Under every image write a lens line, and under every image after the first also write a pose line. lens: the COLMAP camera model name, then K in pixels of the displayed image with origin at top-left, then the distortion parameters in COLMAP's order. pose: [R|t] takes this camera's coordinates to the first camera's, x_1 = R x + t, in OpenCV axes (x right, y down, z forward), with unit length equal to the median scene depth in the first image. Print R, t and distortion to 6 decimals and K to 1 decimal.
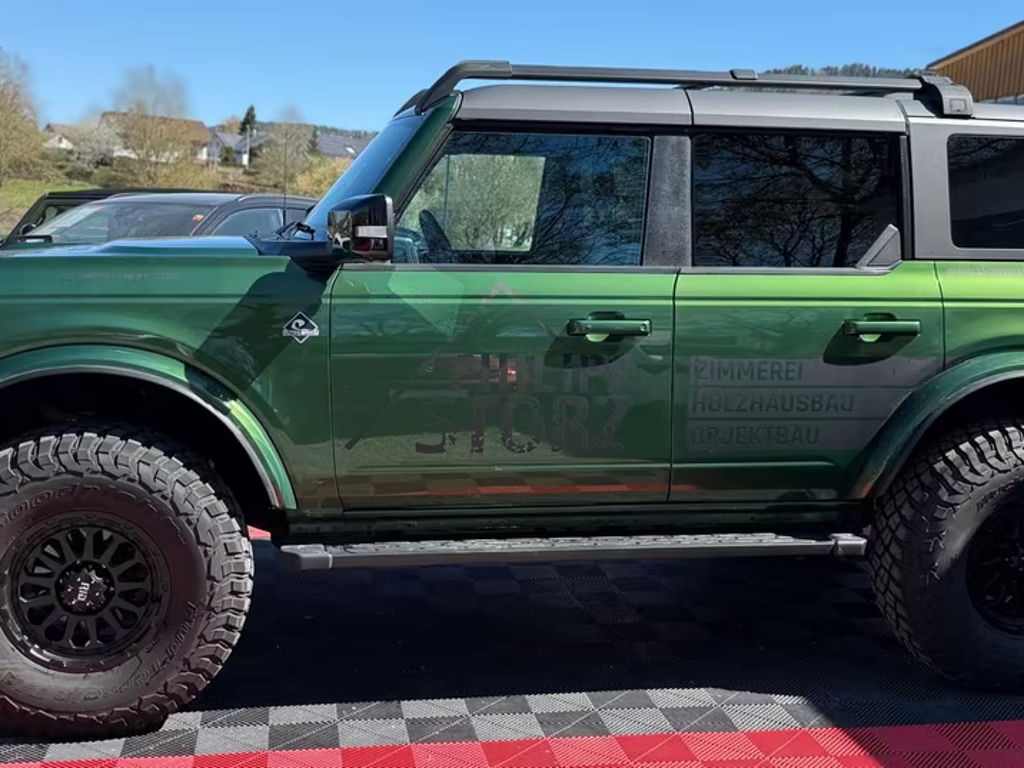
lens RADIAL K [[985.7, 0, 533.7], [0, 985.7, 344.8], [0, 0, 1]] dist [0.062615, 0.000000]
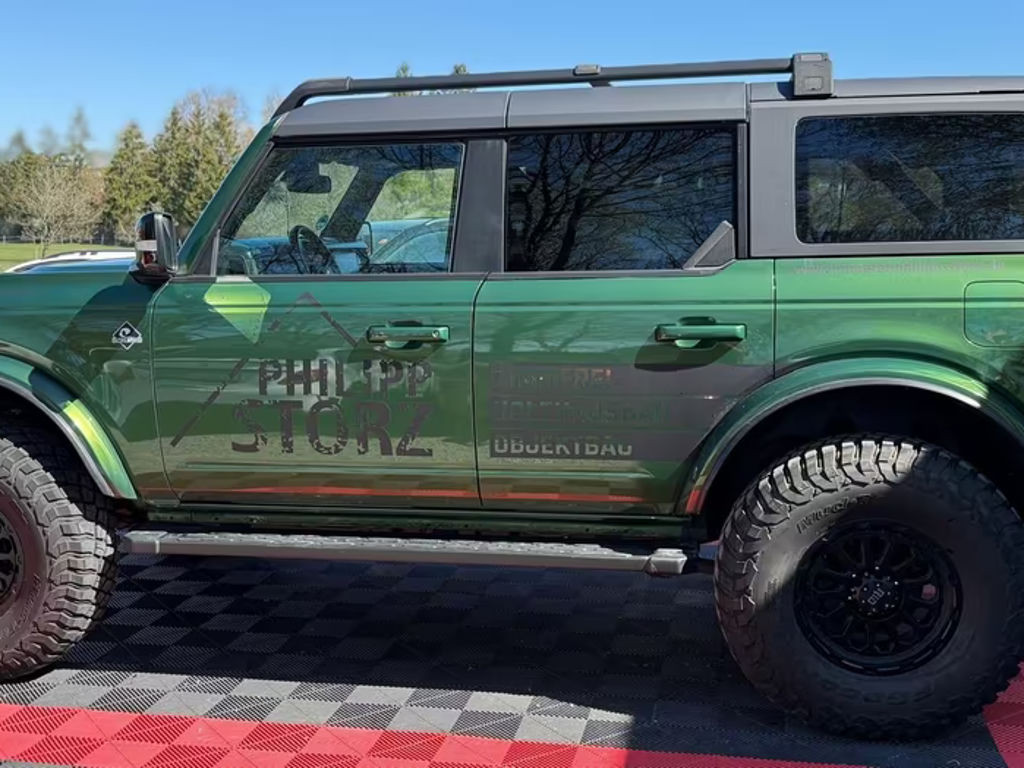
lens RADIAL K [[985.7, 0, 509.0], [0, 985.7, 379.6], [0, 0, 1]] dist [0.062615, 0.000000]
pose [[0.953930, 0.008080, -0.299919, 0.464264], [0.000442, 0.999598, 0.028335, 0.000524], [0.300027, -0.027163, 0.953544, 0.057997]]
